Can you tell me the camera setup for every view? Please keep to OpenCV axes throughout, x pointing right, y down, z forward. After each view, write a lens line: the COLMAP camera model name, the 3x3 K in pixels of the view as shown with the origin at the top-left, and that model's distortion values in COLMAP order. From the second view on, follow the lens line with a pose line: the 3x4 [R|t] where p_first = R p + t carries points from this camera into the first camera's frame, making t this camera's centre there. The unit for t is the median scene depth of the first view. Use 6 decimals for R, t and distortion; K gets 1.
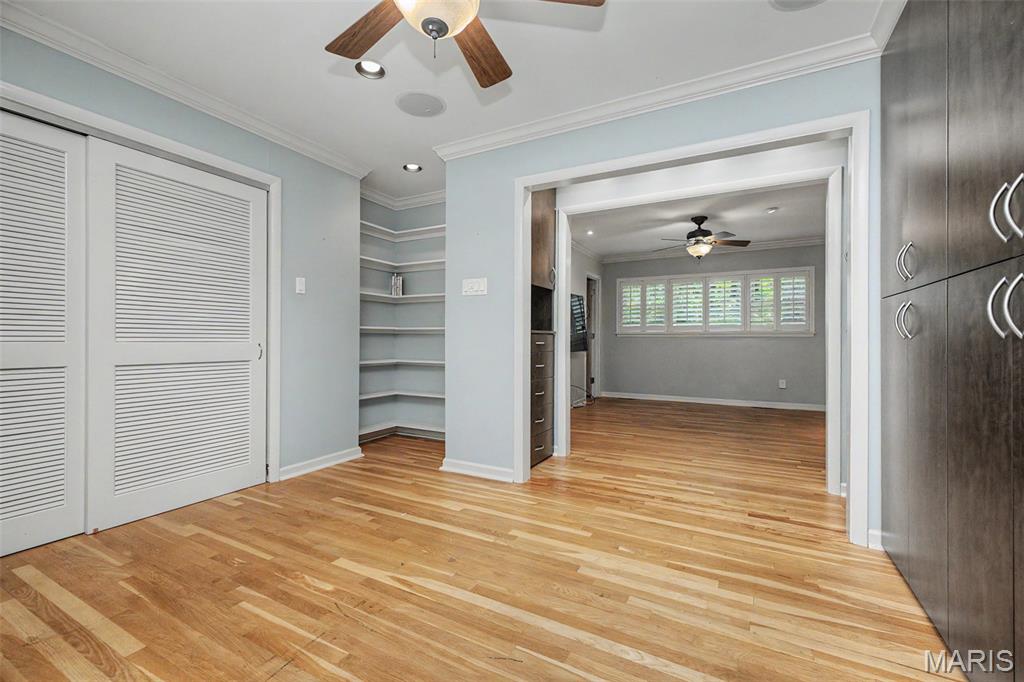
lens RADIAL K [[438.1, 0, 512.6], [0, 438.1, 336.5], [0, 0, 1]] dist [0.002460, 0.000099]
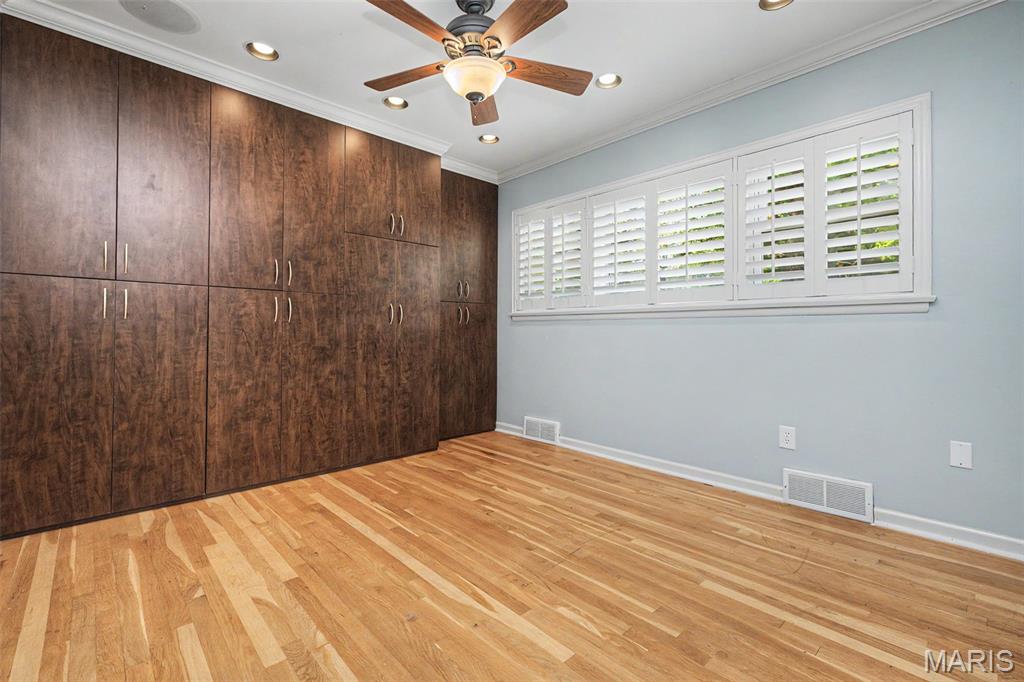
lens RADIAL K [[438.1, 0, 512.6], [0, 438.1, 336.5], [0, 0, 1]] dist [0.002460, 0.000099]
pose [[-0.953349, -0.008416, 0.301753, -0.572468], [-0.010800, 0.999922, -0.006233, 0.049289], [-0.301677, -0.009201, -0.953366, 1.833408]]
